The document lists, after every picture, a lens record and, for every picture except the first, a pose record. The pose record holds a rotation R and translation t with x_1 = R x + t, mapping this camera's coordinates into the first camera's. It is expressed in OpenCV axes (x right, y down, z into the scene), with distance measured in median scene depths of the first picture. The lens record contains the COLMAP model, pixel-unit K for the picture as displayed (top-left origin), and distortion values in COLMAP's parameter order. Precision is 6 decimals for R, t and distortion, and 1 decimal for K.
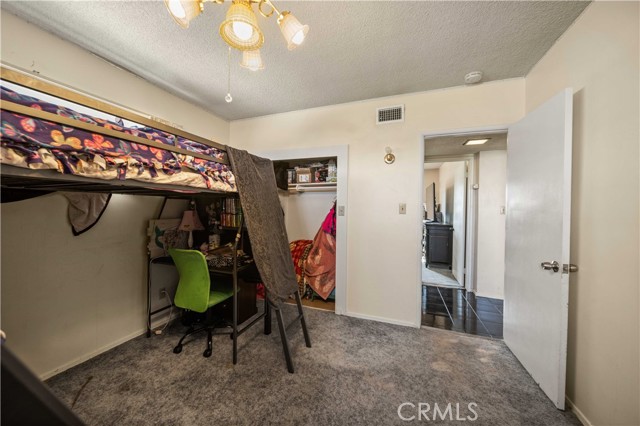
lens RADIAL K [[228.3, 0, 319.9], [0, 228.3, 206.1], [0, 0, 1]] dist [-0.000431, -0.000259]
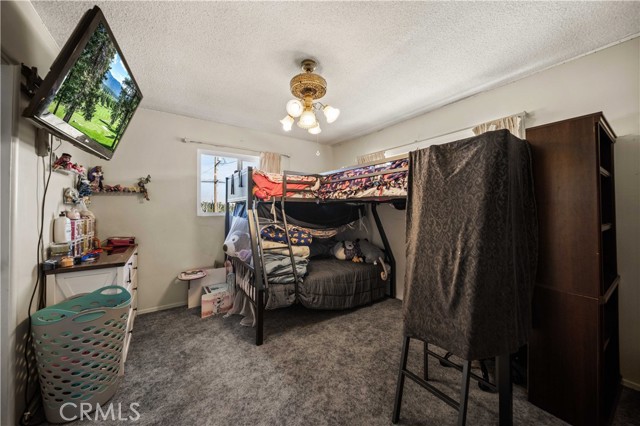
lens RADIAL K [[228.3, 0, 319.9], [0, 228.3, 206.1], [0, 0, 1]] dist [-0.000431, -0.000259]
pose [[-0.585800, -0.023691, -0.810109, 0.772865], [-0.005252, 0.999663, -0.025437, 0.016431], [0.810439, -0.010646, -0.585727, 1.445207]]
